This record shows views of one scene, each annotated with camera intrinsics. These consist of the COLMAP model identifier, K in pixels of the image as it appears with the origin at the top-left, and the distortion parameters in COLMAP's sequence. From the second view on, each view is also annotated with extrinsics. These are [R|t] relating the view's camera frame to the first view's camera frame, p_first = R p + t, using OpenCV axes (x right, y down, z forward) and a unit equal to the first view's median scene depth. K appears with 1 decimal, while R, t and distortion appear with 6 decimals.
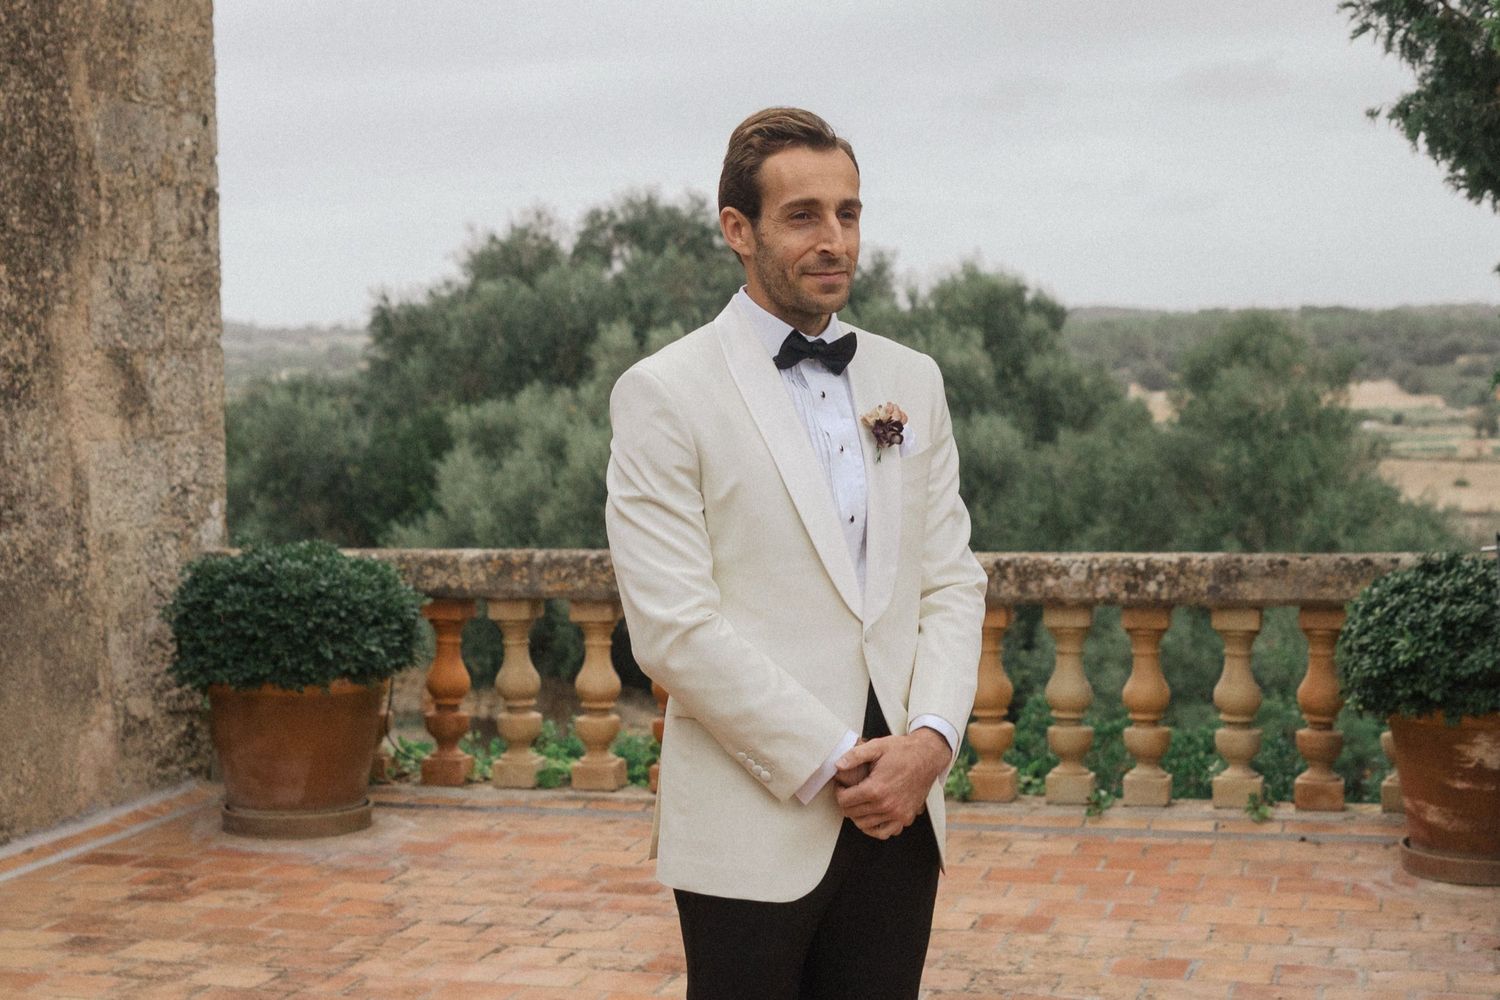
lens RADIAL K [[2683.3, 0, 757.7], [0, 2683.3, 527.9], [0, 0, 1]] dist [-0.082810, -0.018114]
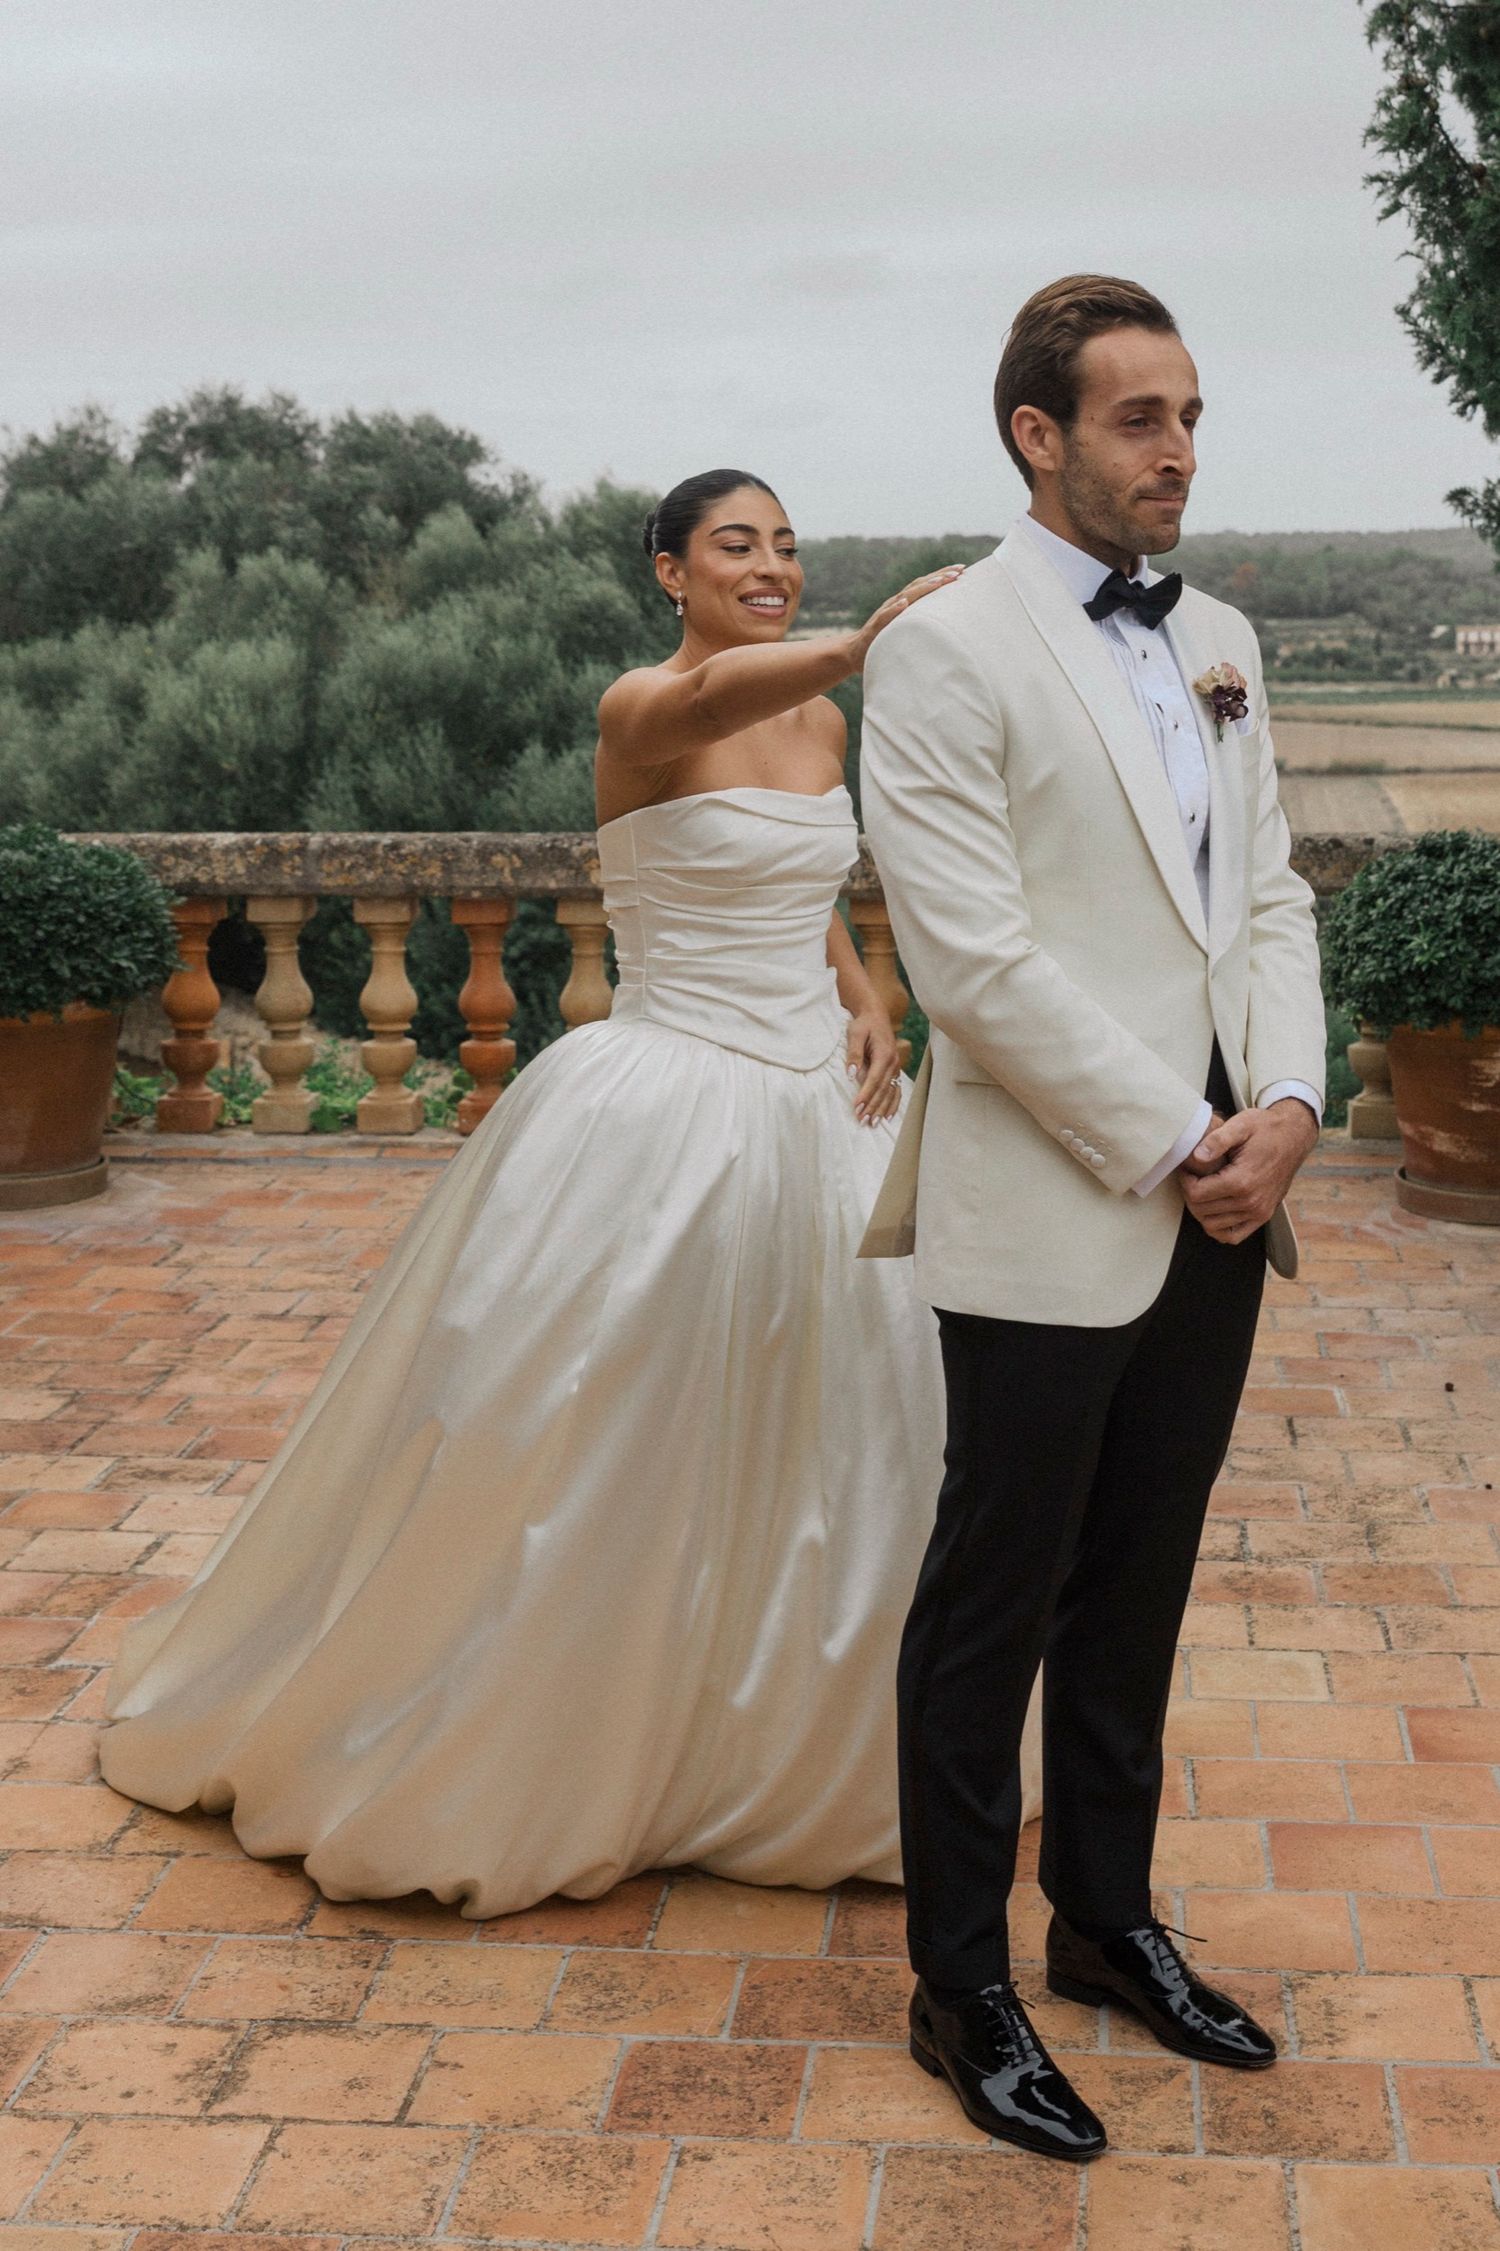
lens RADIAL K [[3089.0, 0, 978.5], [0, 3089.0, 804.8], [0, 0, 1]] dist [0.005307, 0.007931]
pose [[0.977428, -0.004481, 0.211222, -0.089861], [0.003360, 0.999978, 0.005668, -0.005369], [-0.211243, -0.004830, 0.977422, 0.066858]]
